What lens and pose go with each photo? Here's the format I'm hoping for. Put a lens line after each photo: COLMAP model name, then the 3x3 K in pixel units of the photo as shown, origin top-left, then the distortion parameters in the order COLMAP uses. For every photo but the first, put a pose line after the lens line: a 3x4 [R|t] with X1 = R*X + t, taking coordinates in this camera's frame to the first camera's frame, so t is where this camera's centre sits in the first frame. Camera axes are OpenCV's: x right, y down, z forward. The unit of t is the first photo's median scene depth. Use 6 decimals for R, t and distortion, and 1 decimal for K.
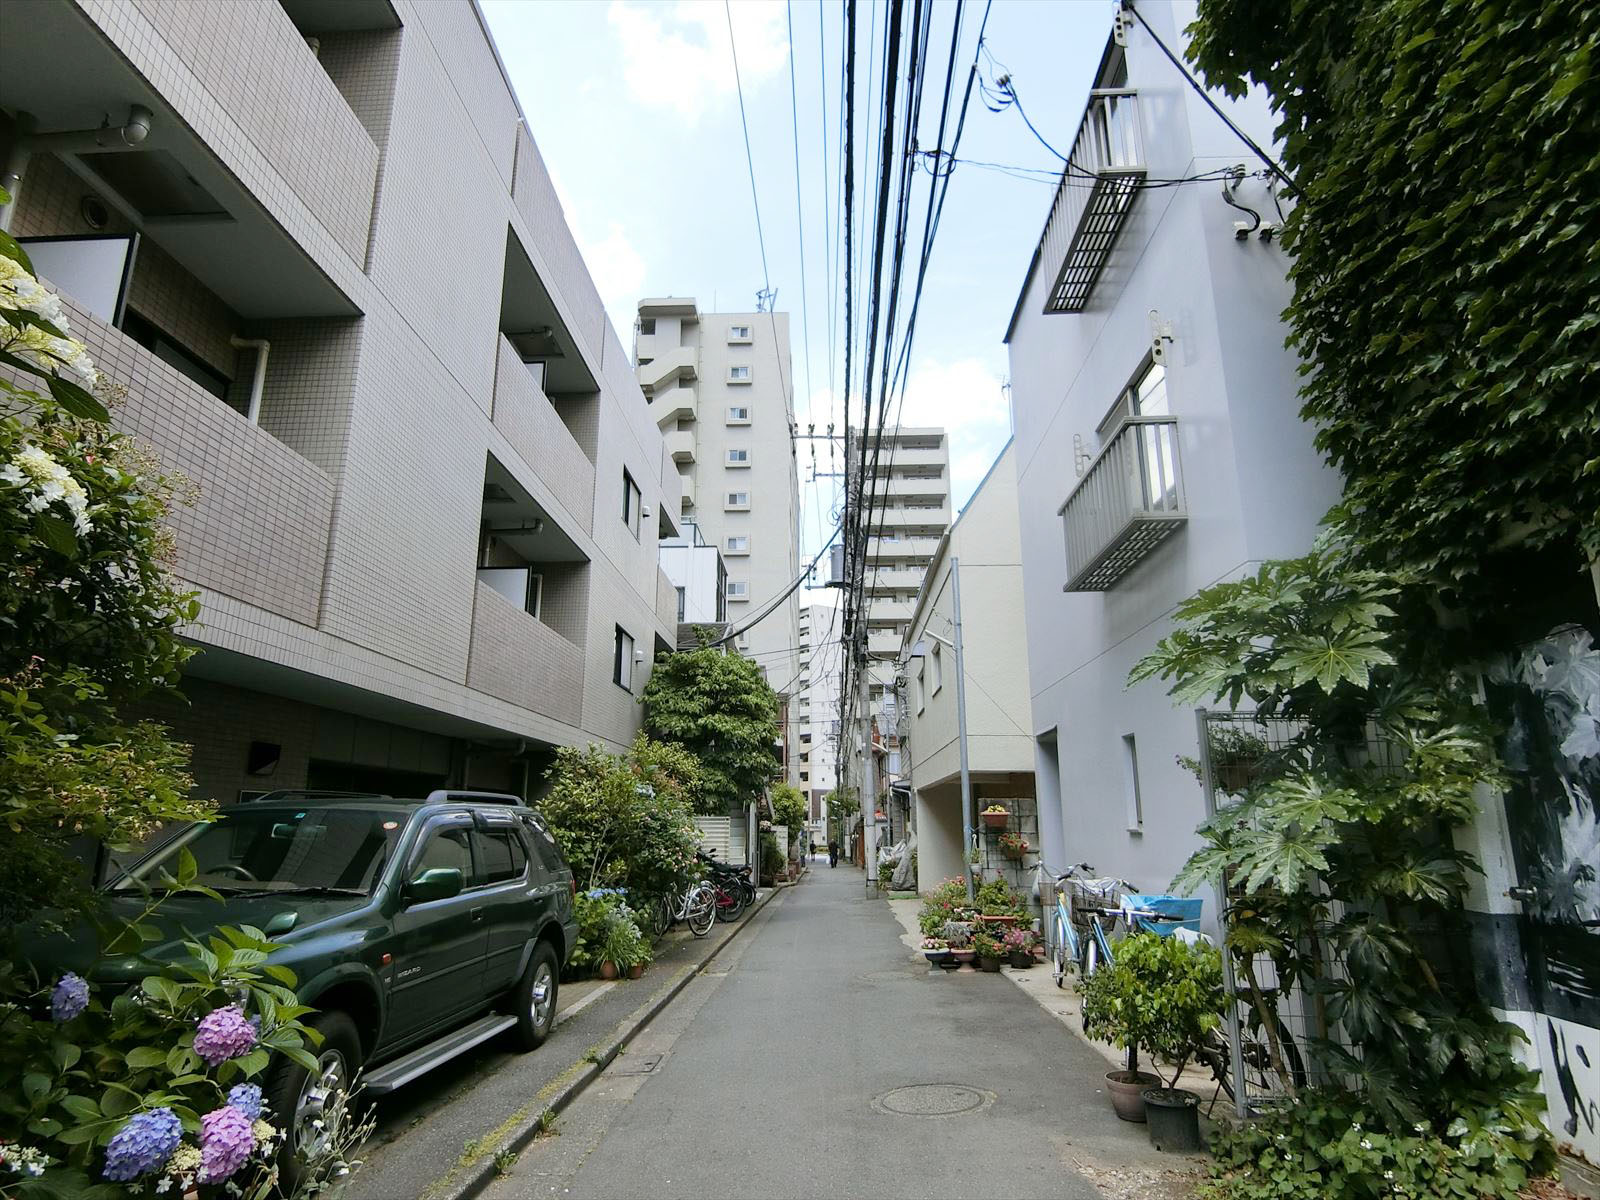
lens RADIAL K [[910.7, 0, 800.0], [0, 910.7, 600.0], [0, 0, 1]] dist [-0.009574, -0.000631]
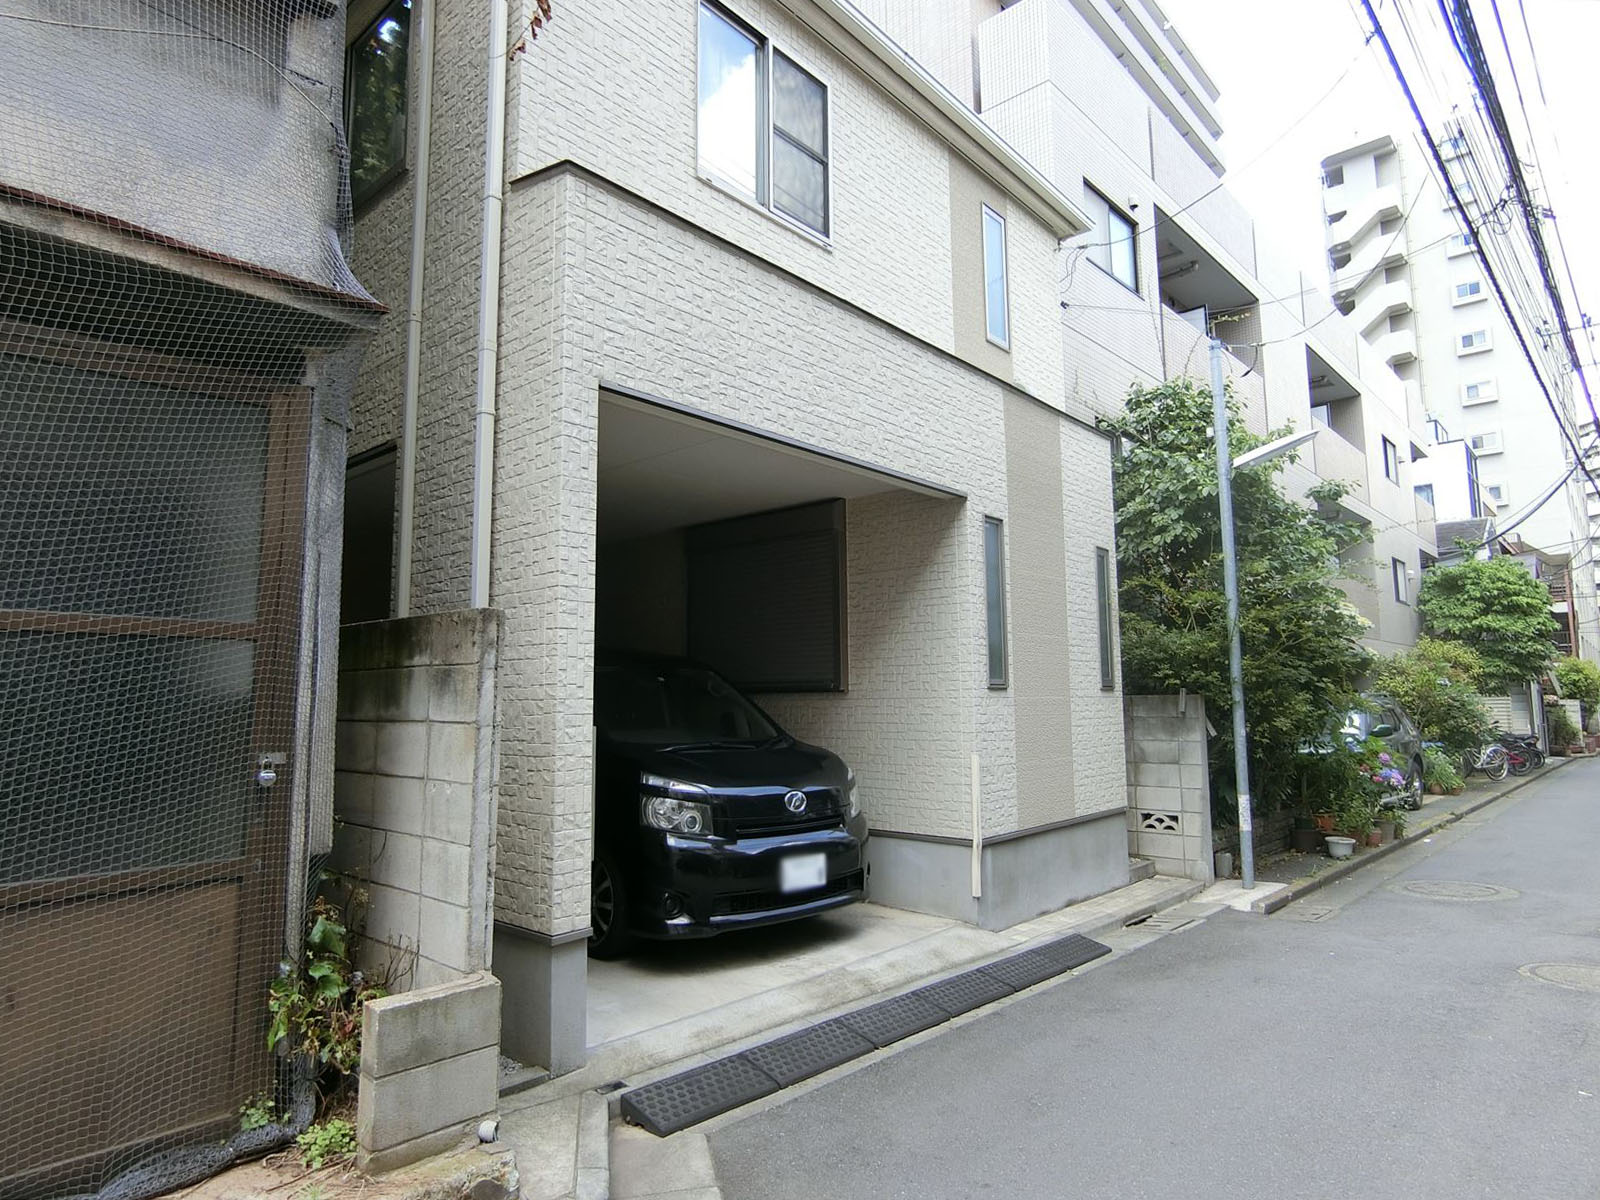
lens RADIAL K [[954.7, 0, 798.0], [0, 954.7, 593.1], [0, 0, 1]] dist [-0.007795, -0.002495]
pose [[0.758978, -0.083285, -0.645768, 0.035231], [0.166888, 0.983537, 0.069298, -0.165257], [0.629366, -0.160367, 0.760382, -0.629198]]
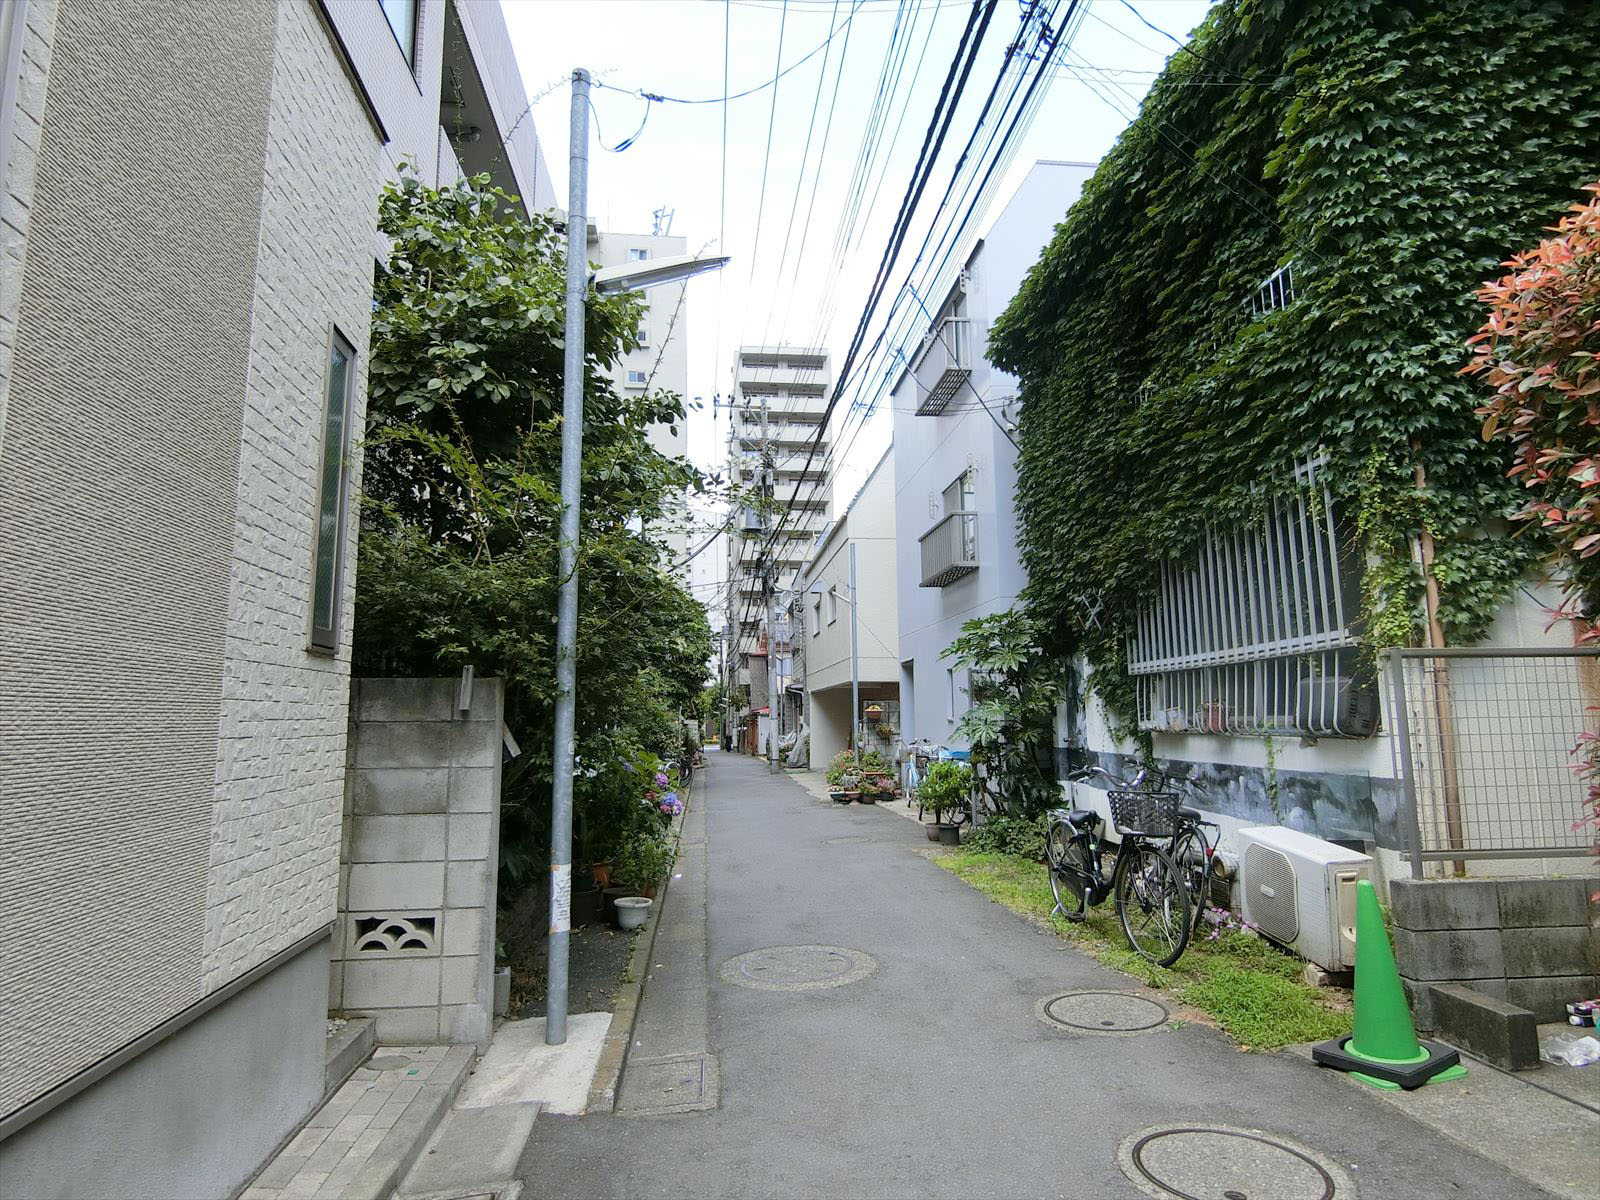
lens RADIAL K [[910.7, 0, 800.0], [0, 910.7, 600.0], [0, 0, 1]] dist [-0.009574, -0.000631]
pose [[0.990183, 0.011033, 0.139340, -0.094596], [-0.026618, 0.993521, 0.110488, -0.088884], [-0.137219, -0.113112, 0.984061, -0.361478]]
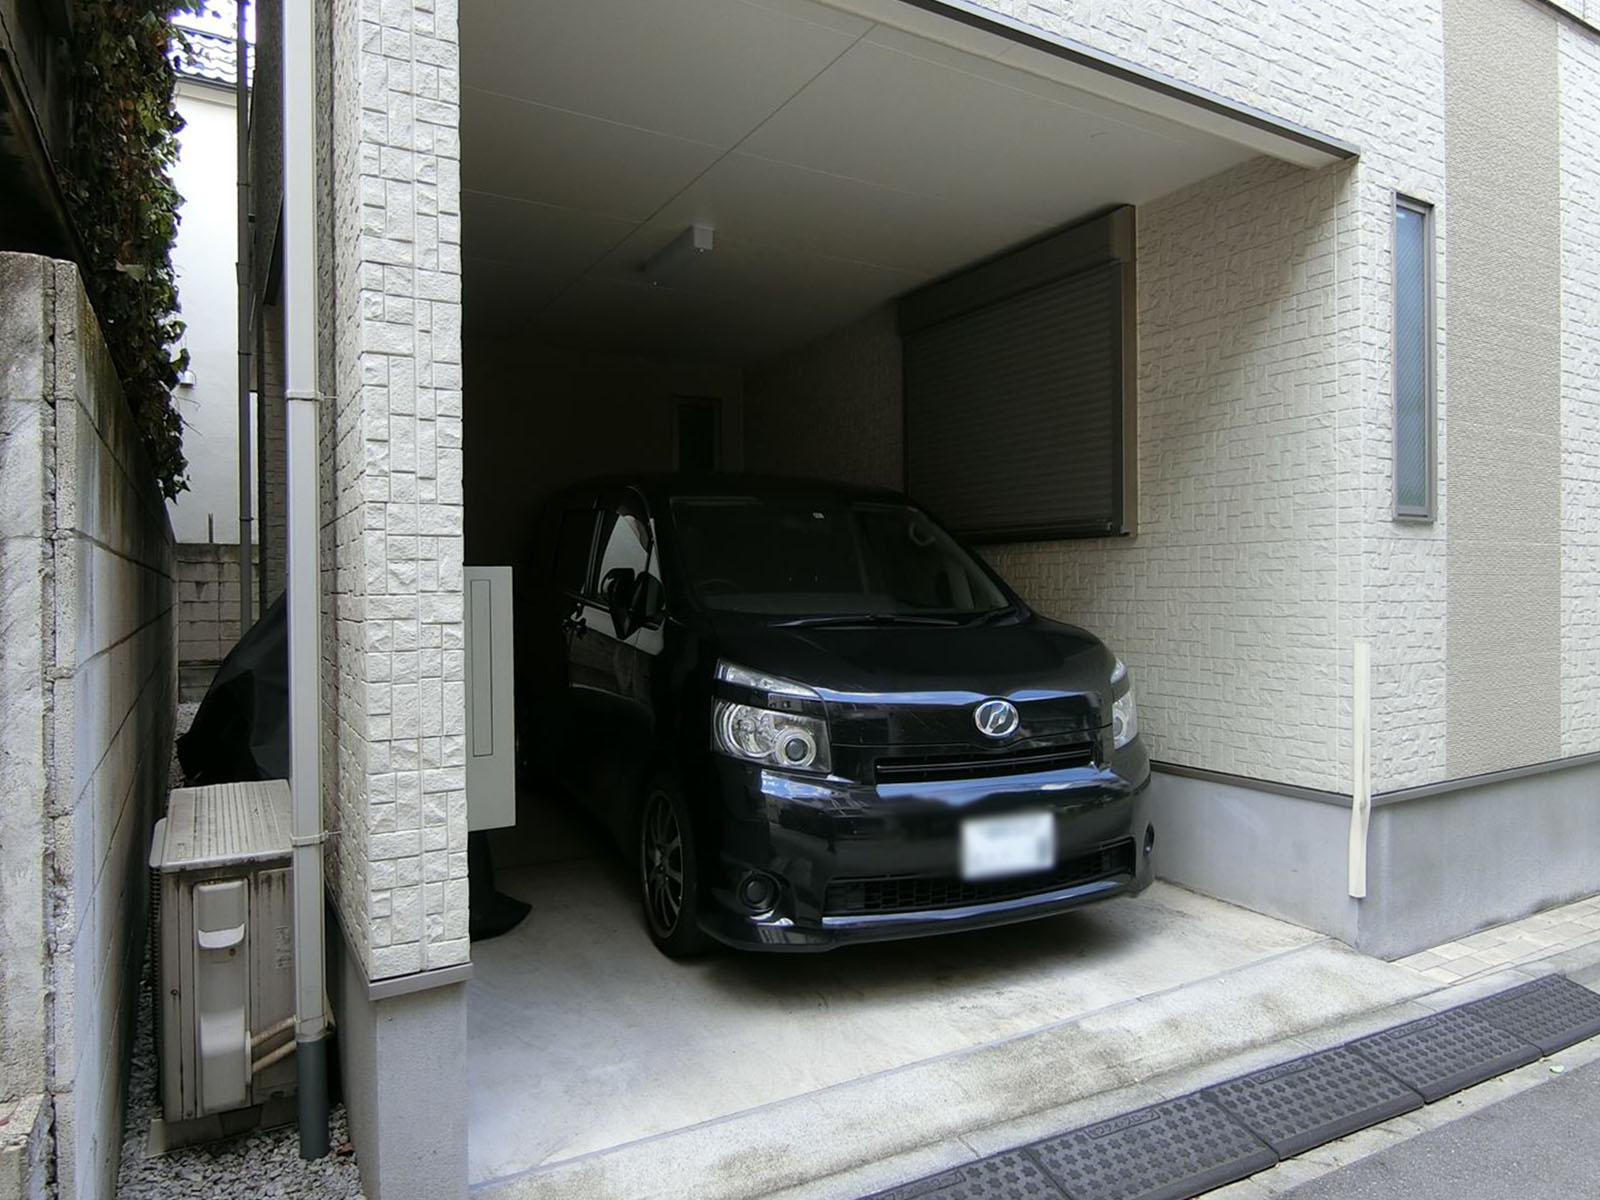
lens RADIAL K [[1073.9, 0, 835.4], [0, 1073.9, 599.6], [0, 0, 1]] dist [-0.015626, -0.003020]
pose [[0.532536, 0.001932, -0.846405, -0.032007], [0.210733, 0.968205, 0.134798, -0.125105], [0.819754, -0.250150, 0.515197, -0.507447]]
